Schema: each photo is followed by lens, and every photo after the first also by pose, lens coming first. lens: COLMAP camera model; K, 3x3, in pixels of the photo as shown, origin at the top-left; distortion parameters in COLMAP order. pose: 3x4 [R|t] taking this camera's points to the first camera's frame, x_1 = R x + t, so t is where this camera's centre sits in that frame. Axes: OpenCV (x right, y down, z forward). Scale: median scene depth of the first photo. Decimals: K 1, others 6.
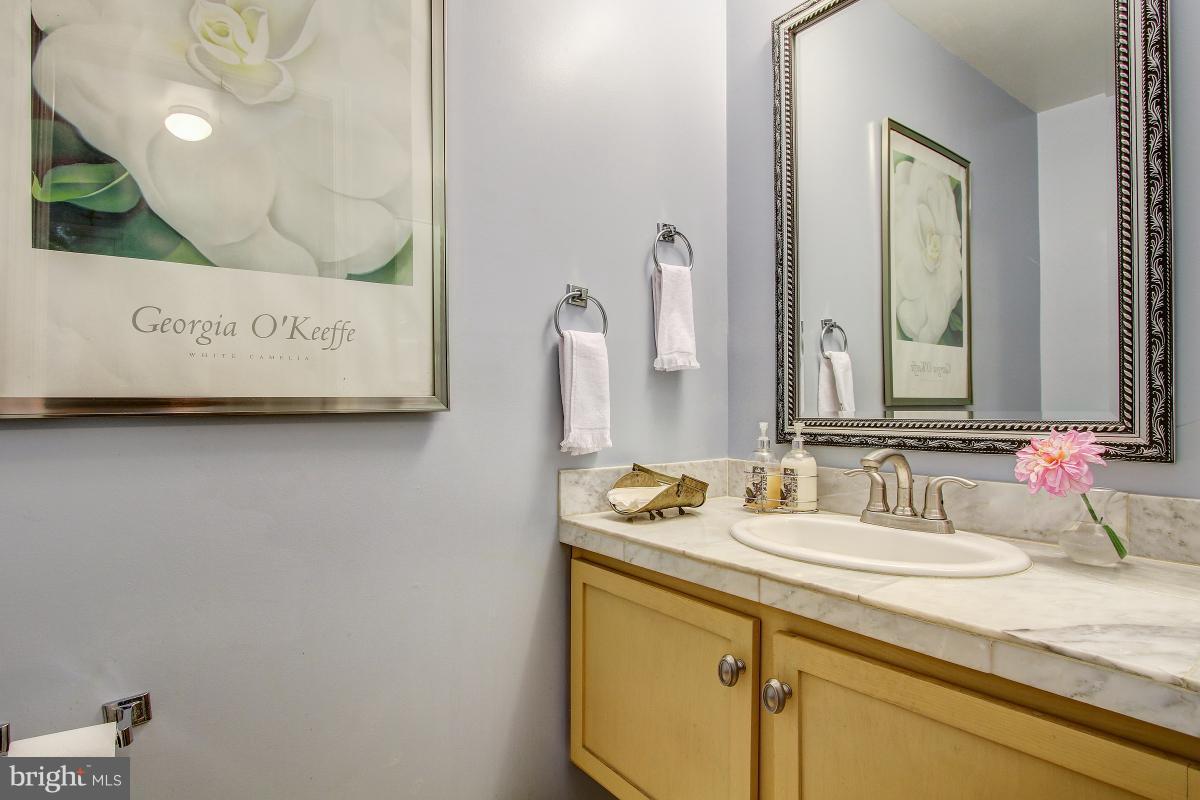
lens RADIAL K [[569.3, 0, 577.6], [0, 569.3, 407.0], [0, 0, 1]] dist [-0.012298, -0.000393]
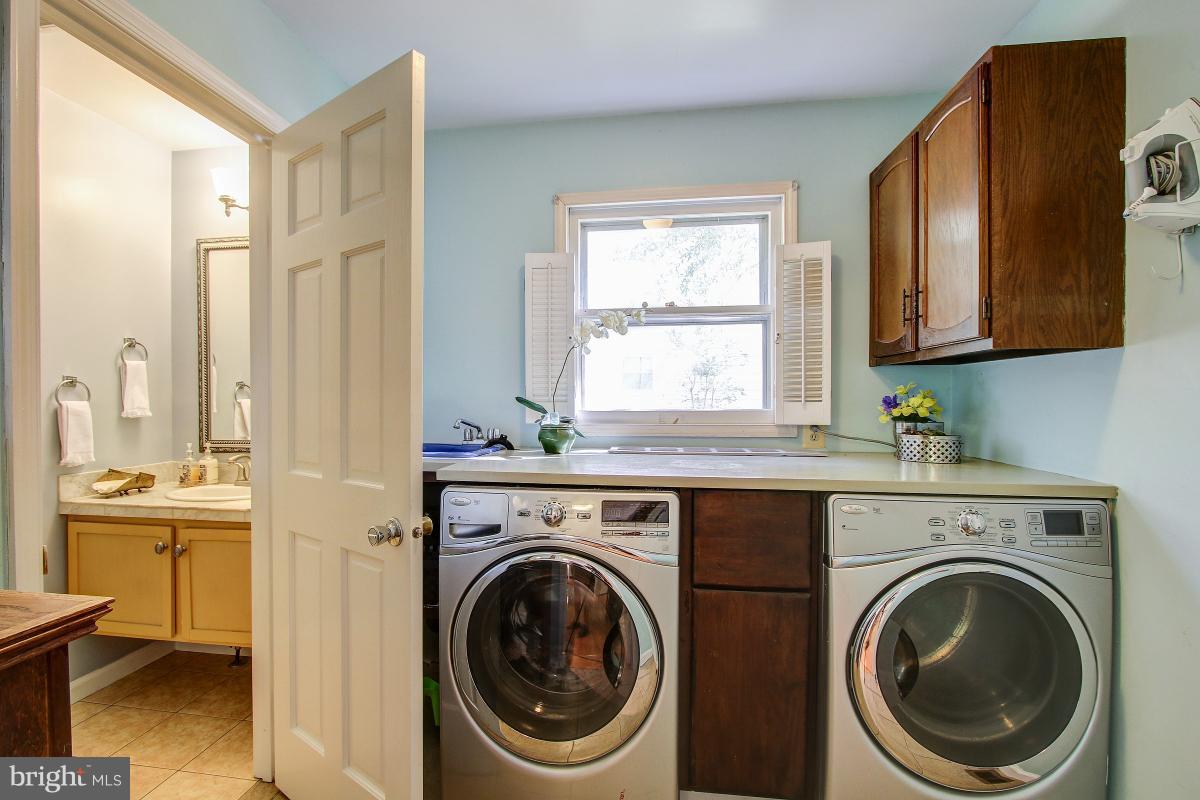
lens RADIAL K [[569.3, 0, 577.6], [0, 569.3, 407.0], [0, 0, 1]] dist [-0.012298, -0.000393]
pose [[0.690636, -0.008374, 0.723154, -0.186570], [-0.009626, 0.999738, 0.020769, -0.165734], [-0.723138, -0.021305, 0.690375, -1.473287]]
